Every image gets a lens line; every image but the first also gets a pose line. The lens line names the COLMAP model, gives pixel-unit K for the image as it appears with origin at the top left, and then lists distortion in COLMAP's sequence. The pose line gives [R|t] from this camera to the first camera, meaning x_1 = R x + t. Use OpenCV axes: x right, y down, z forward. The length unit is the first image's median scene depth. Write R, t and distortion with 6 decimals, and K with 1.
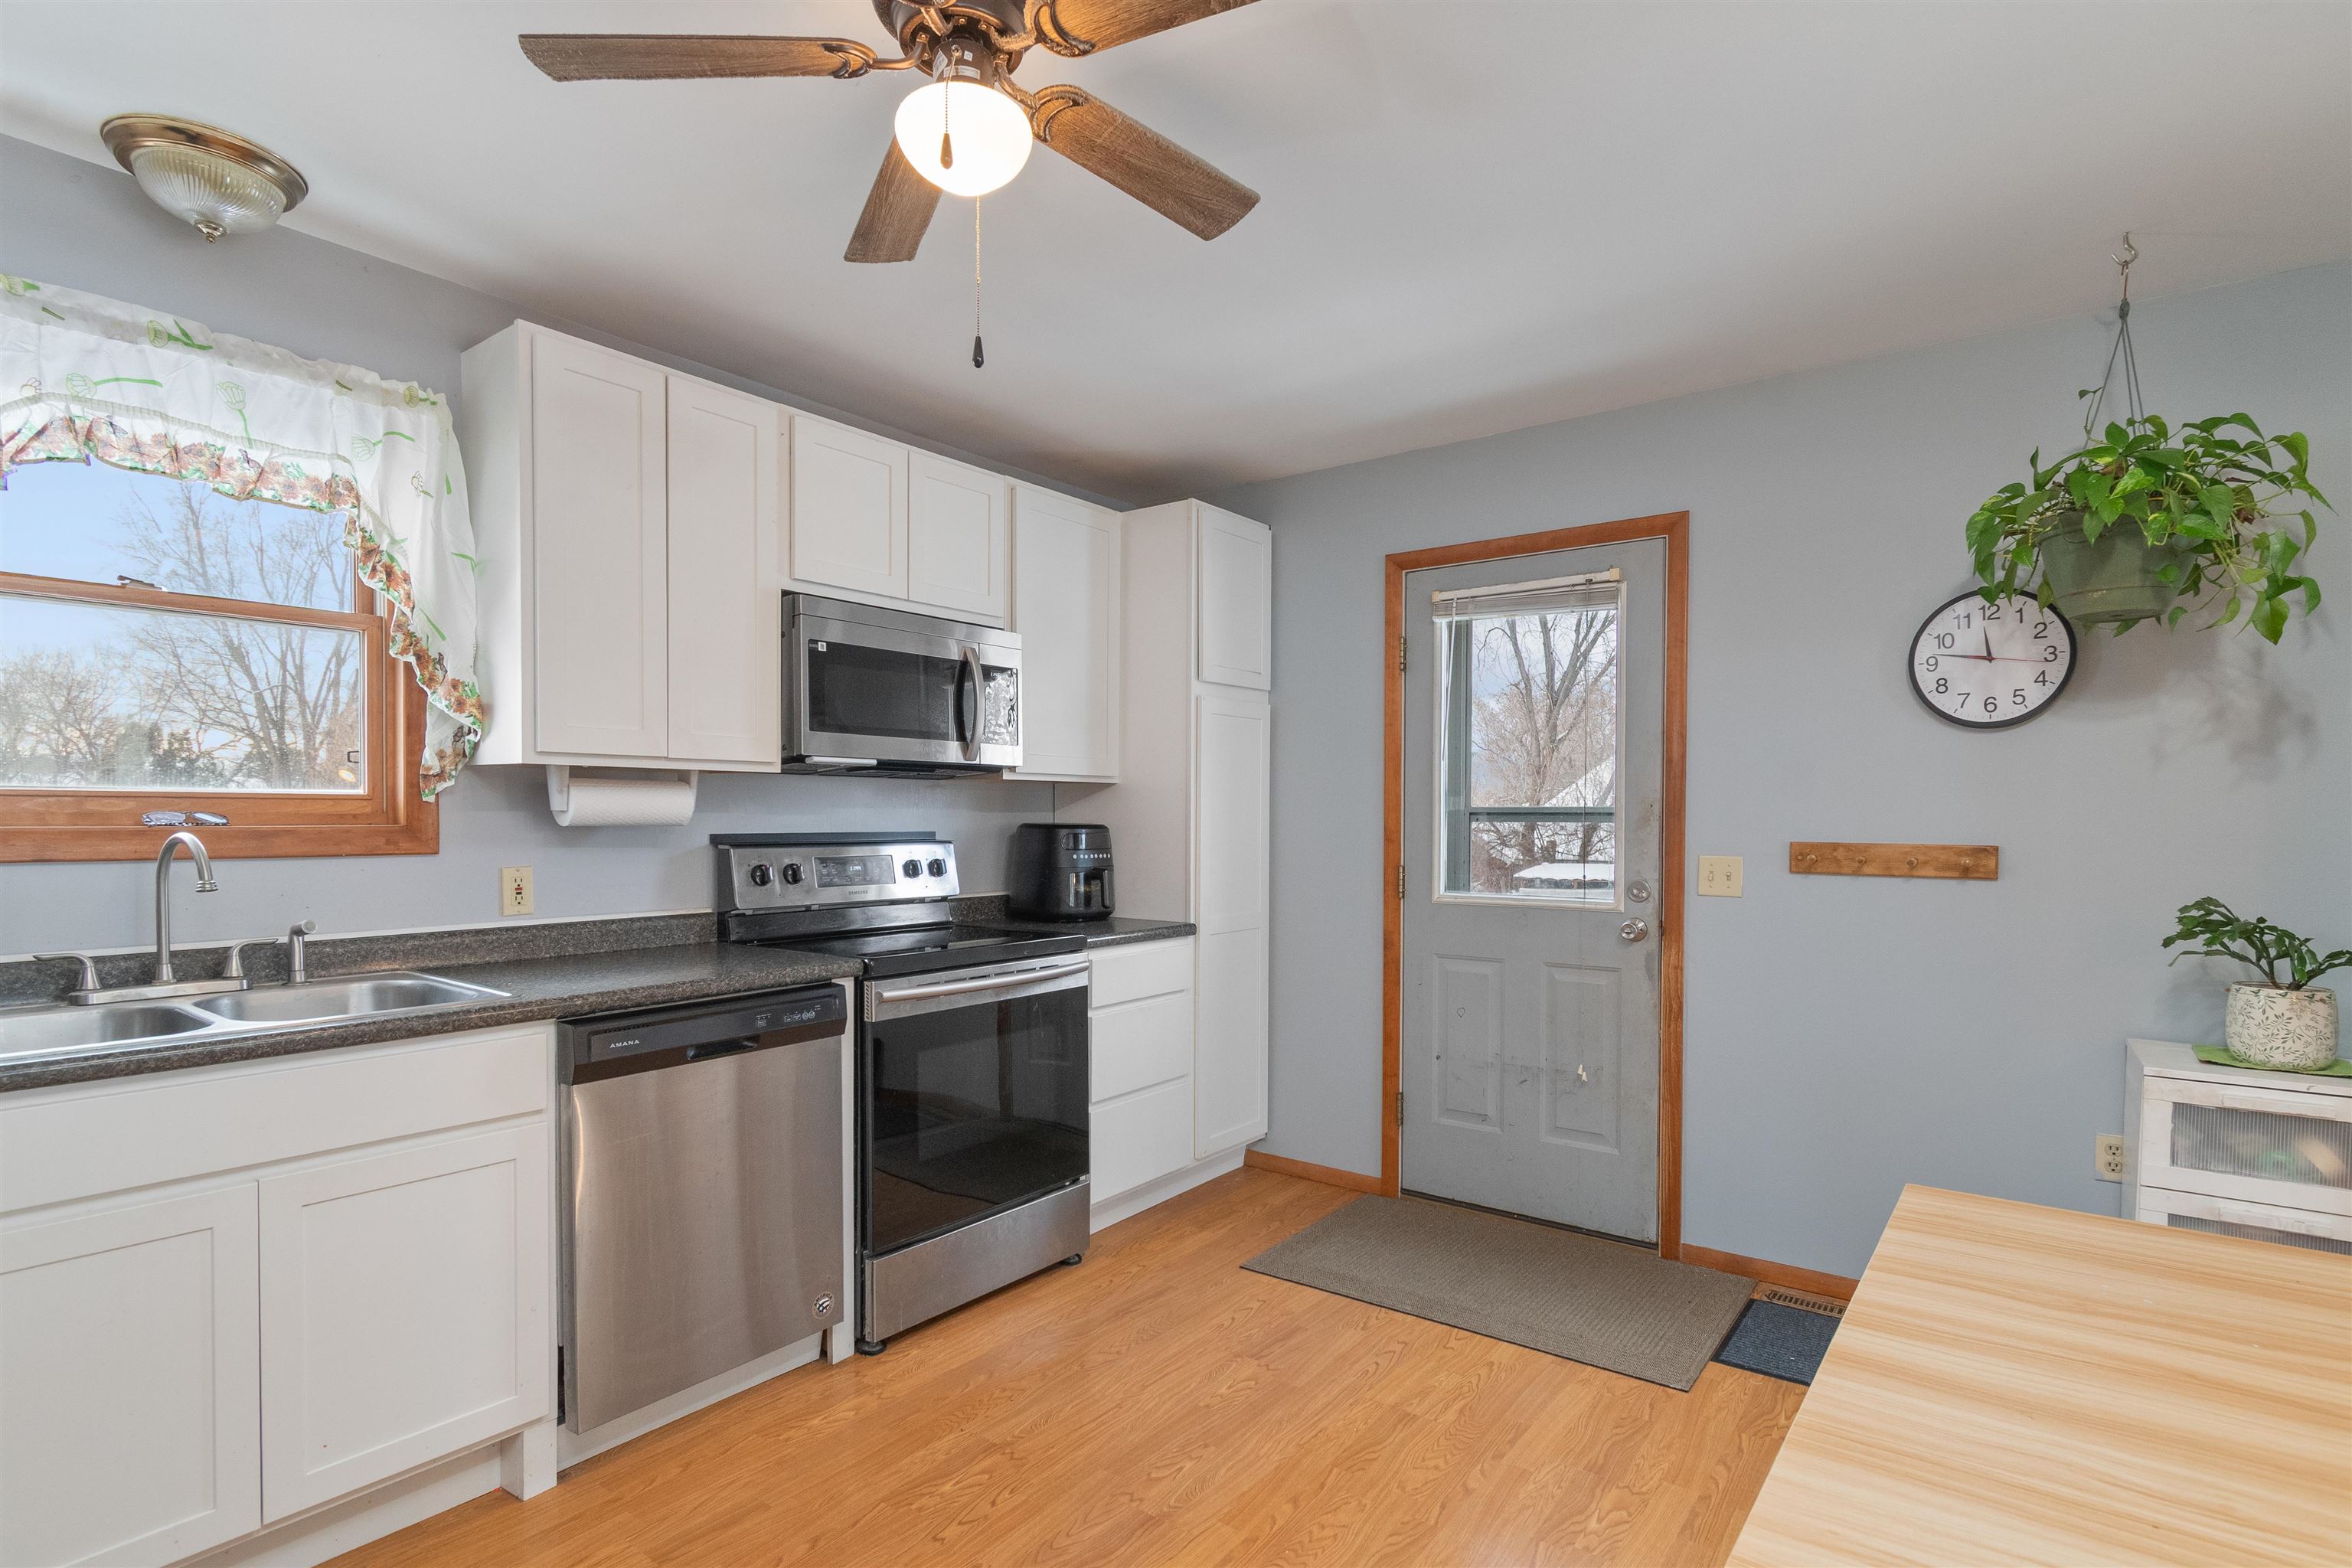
lens RADIAL K [[1150.7, 0, 1193.1], [0, 1150.7, 841.6], [0, 0, 1]] dist [0.005498, -0.004673]
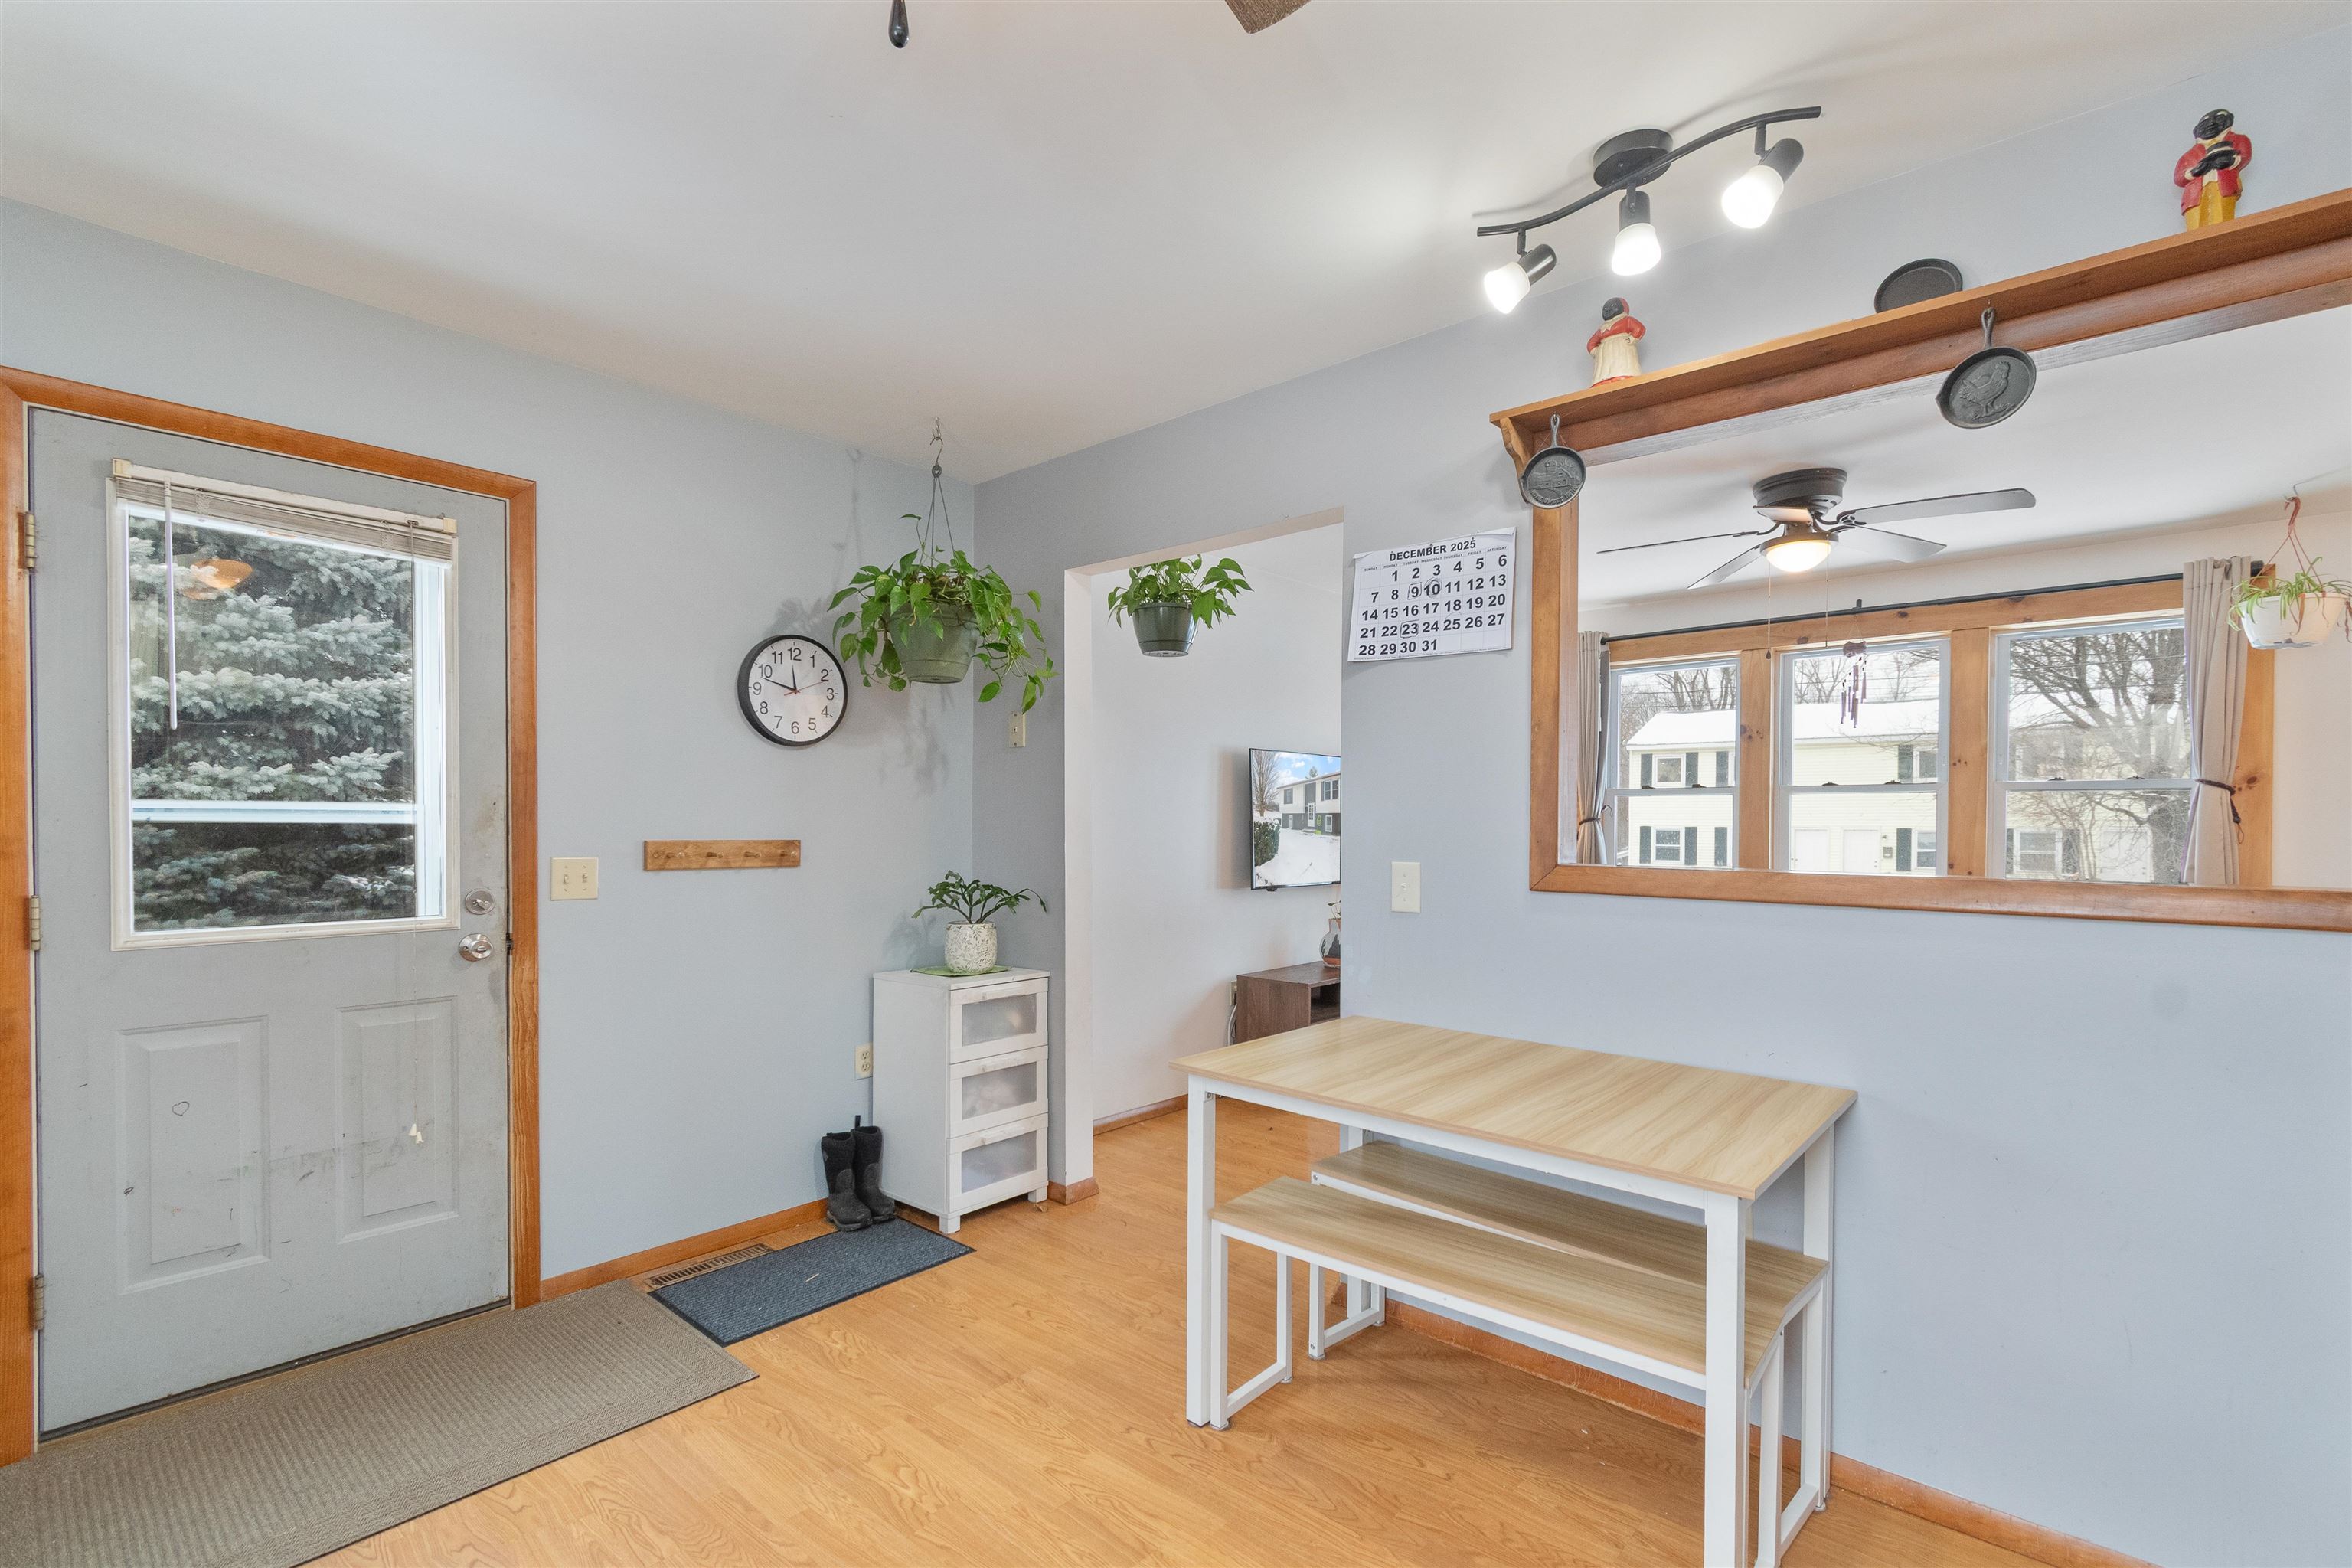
lens RADIAL K [[1061.8, 0, 1191.2], [0, 1061.8, 833.0], [0, 0, 1]] dist [0.006035, -0.002350]
pose [[0.079825, -0.017479, 0.996656, -0.397551], [0.015418, 0.999748, 0.016298, -0.014724], [-0.996690, 0.014066, 0.080074, 0.440330]]
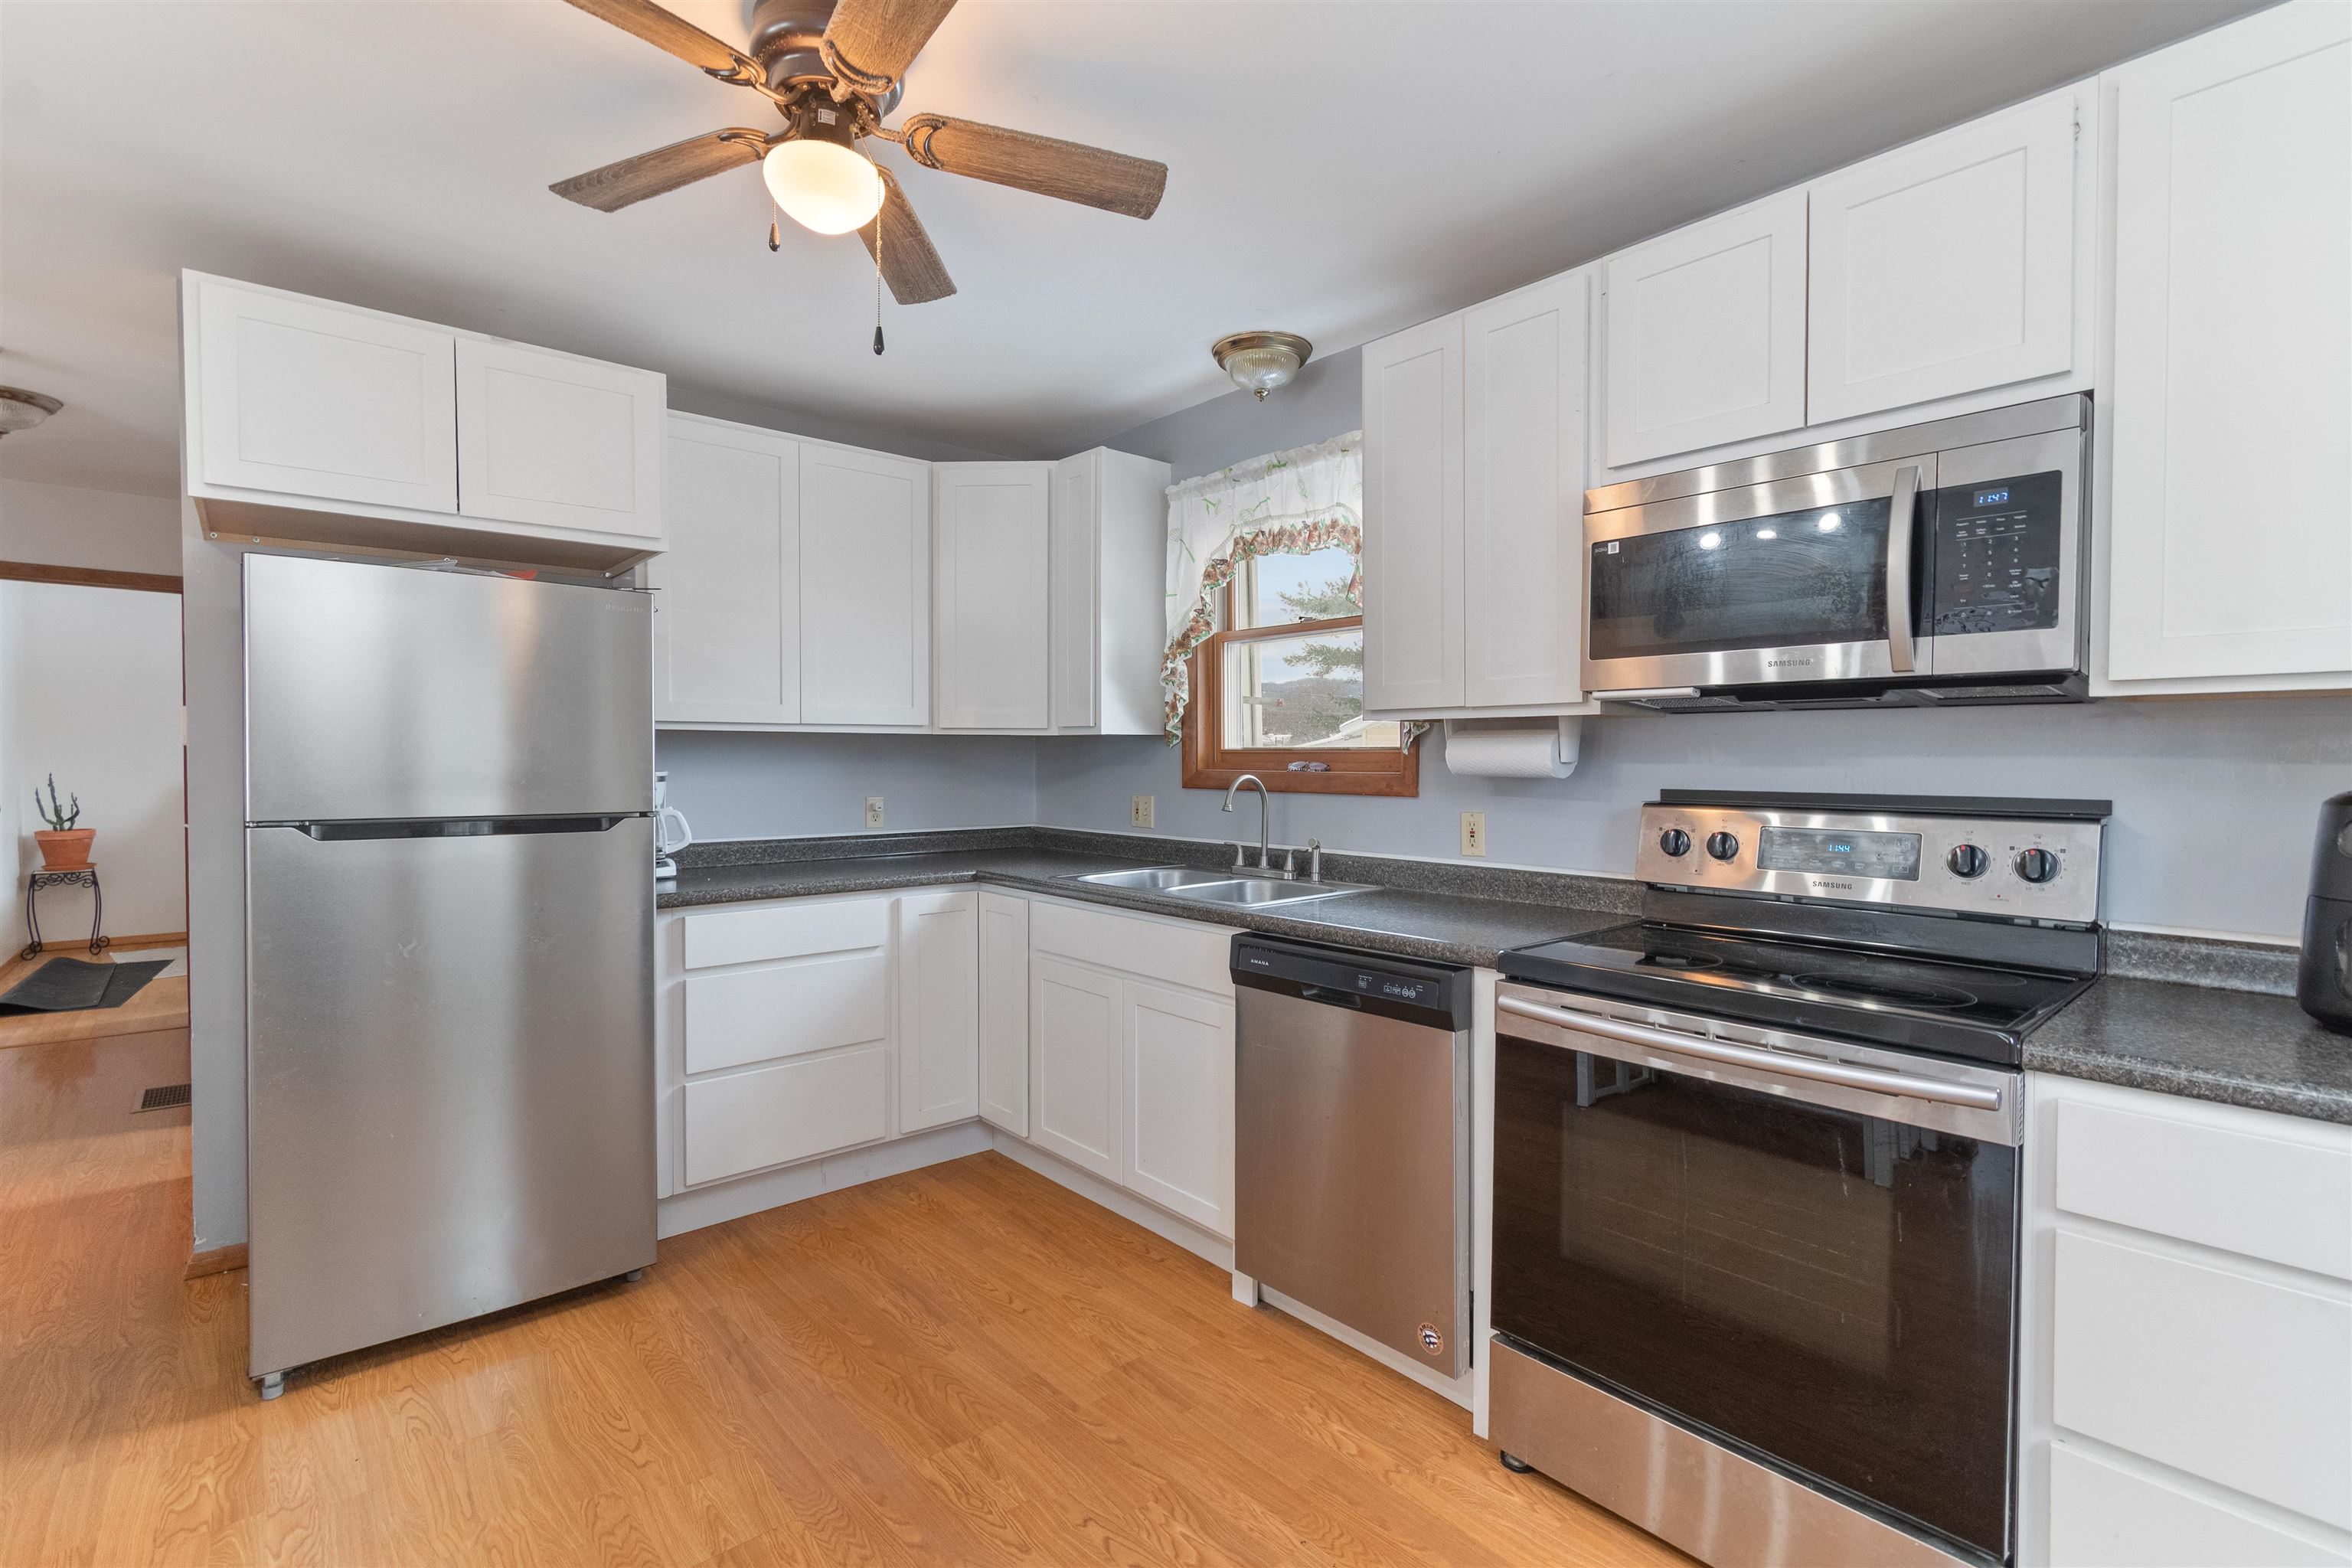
lens RADIAL K [[1061.8, 0, 1187.7], [0, 1061.8, 779.5], [0, 0, 1]] dist [0.006035, -0.002350]
pose [[-0.197454, 0.016518, -0.980173, 0.408837], [-0.026383, 0.999406, 0.022157, -0.021828], [0.979957, 0.030235, -0.196901, 0.817894]]
